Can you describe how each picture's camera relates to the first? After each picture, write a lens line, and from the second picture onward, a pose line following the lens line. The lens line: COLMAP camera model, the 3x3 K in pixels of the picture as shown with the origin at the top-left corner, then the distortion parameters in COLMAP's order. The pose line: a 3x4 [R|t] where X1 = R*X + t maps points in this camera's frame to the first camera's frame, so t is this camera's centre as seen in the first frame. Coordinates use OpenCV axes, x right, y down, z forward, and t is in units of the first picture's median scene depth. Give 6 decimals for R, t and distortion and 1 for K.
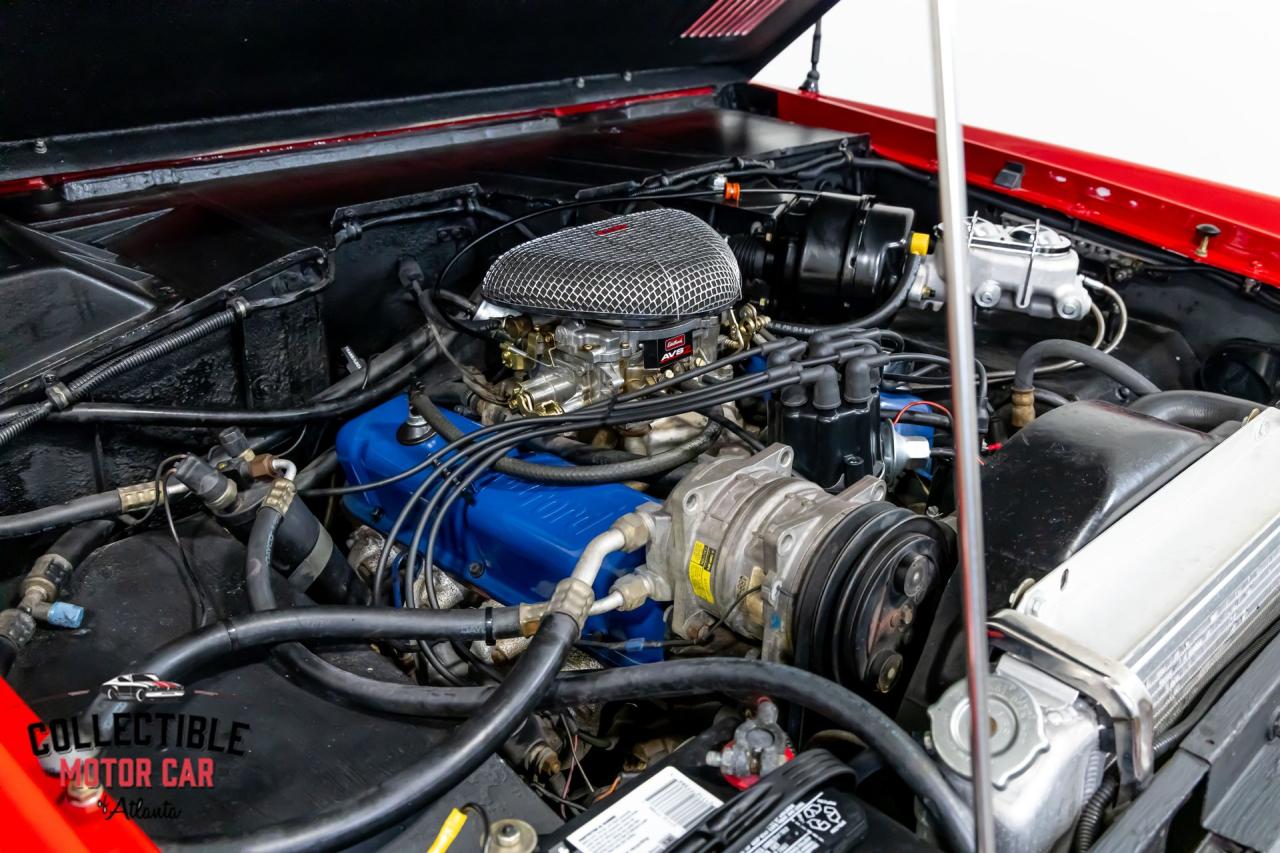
lens RADIAL K [[1139.8, 0, 641.2], [0, 1139.8, 420.6], [0, 0, 1]] dist [0.003752, -0.000210]
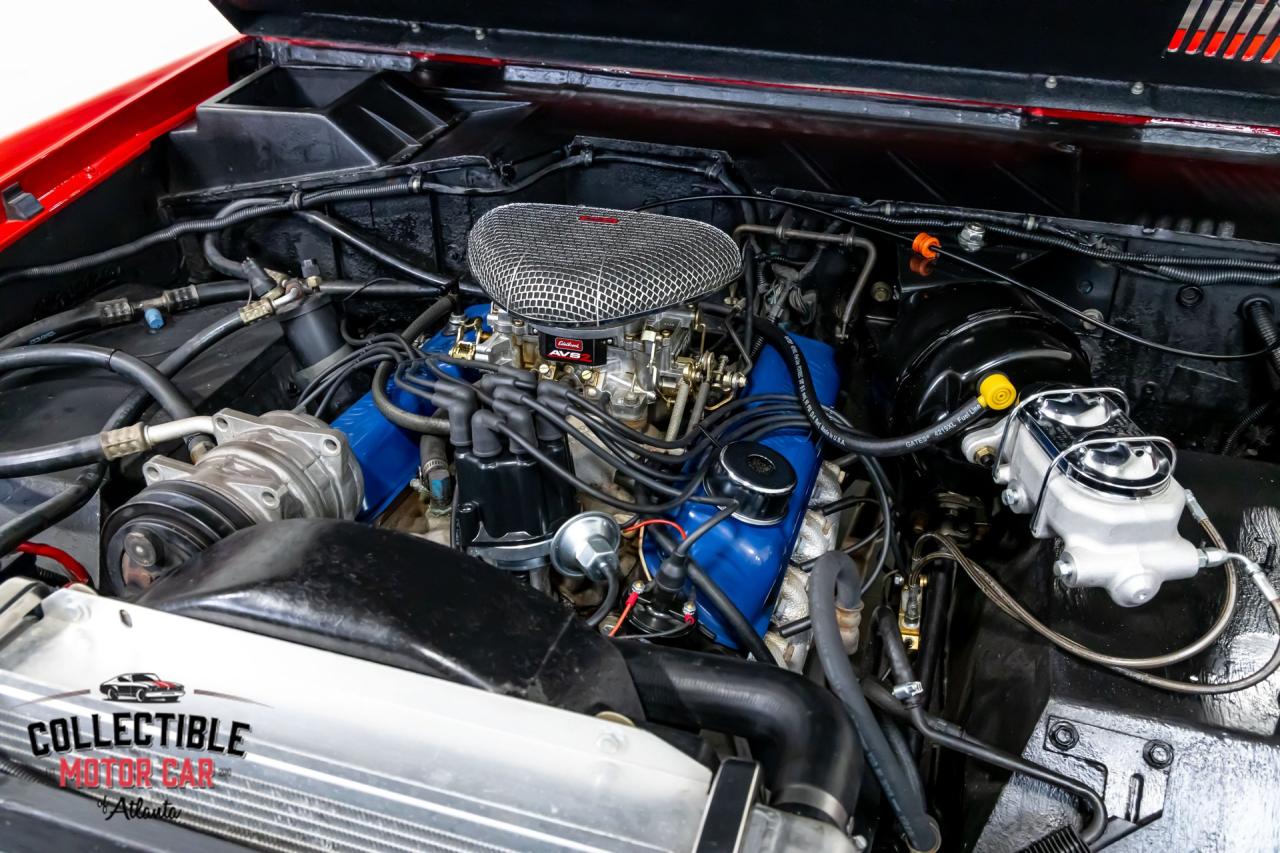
lens RADIAL K [[1139.8, 0, 641.2], [0, 1139.8, 420.6], [0, 0, 1]] dist [0.003752, -0.000210]
pose [[0.466974, 0.442015, -0.765871, 0.752967], [-0.369047, 0.884489, 0.285455, -0.280763], [0.803579, 0.149342, 0.576158, 0.437052]]
